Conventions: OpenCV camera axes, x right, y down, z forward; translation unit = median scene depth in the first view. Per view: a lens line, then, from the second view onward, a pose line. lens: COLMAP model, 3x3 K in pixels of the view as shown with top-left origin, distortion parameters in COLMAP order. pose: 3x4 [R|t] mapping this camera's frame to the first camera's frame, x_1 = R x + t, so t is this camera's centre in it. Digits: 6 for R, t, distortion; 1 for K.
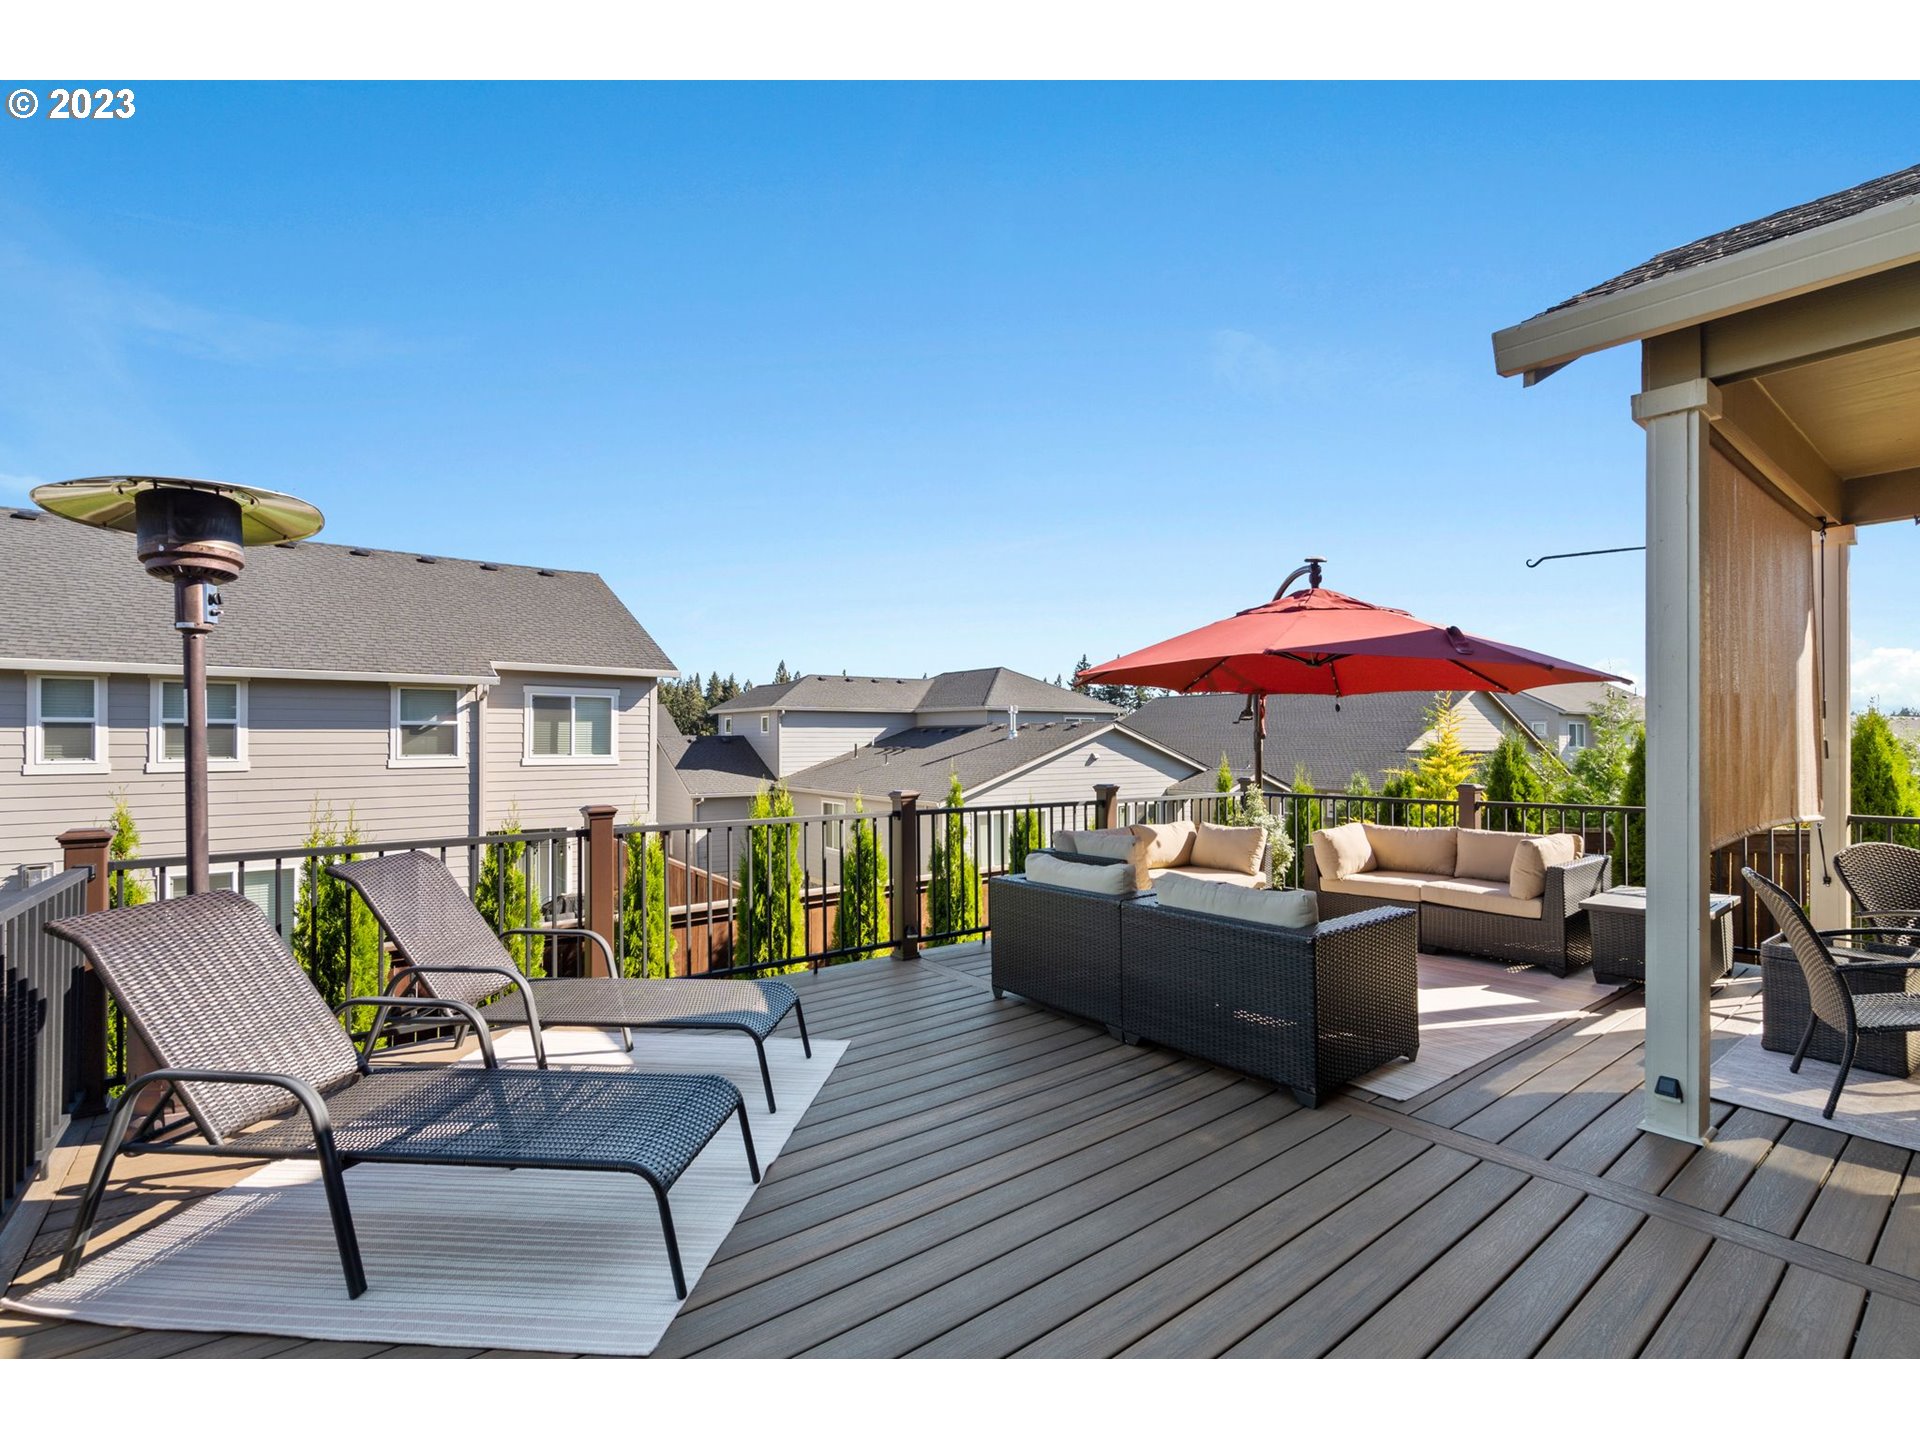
lens RADIAL K [[868.6, 0, 966.3], [0, 868.6, 720.5], [0, 0, 1]] dist [-0.001478, 0.000524]
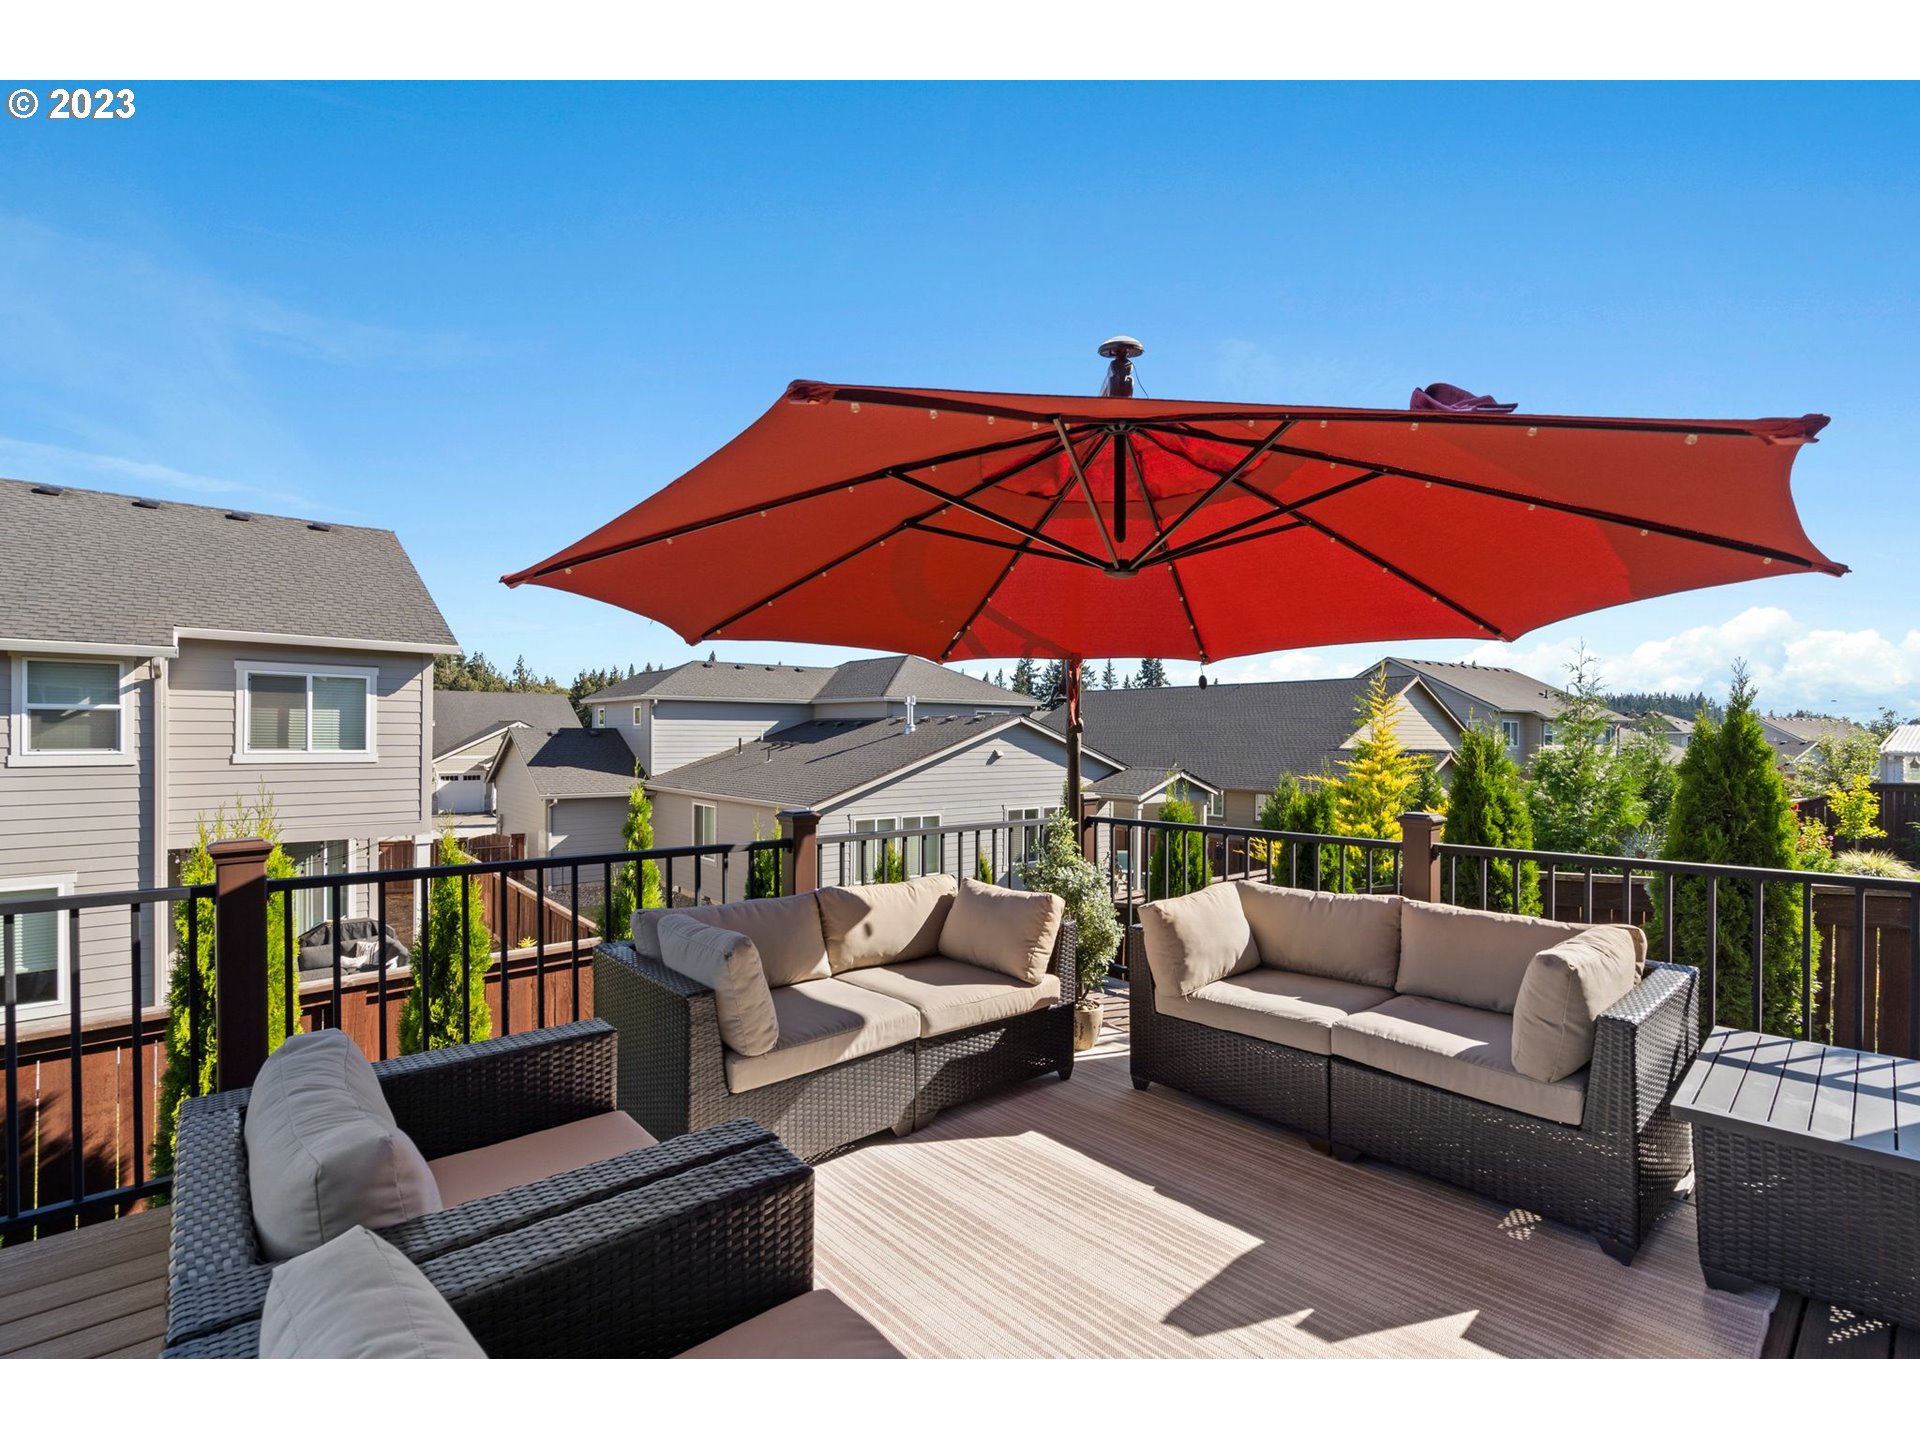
lens RADIAL K [[881.7, 0, 965.6], [0, 881.7, 730.5], [0, 0, 1]] dist [0.002659, 0.000249]
pose [[0.997837, 0.006204, 0.065447, 0.102515], [-0.007307, 0.999835, 0.016631, 0.004700], [-0.065333, -0.017073, 0.997717, 0.187057]]
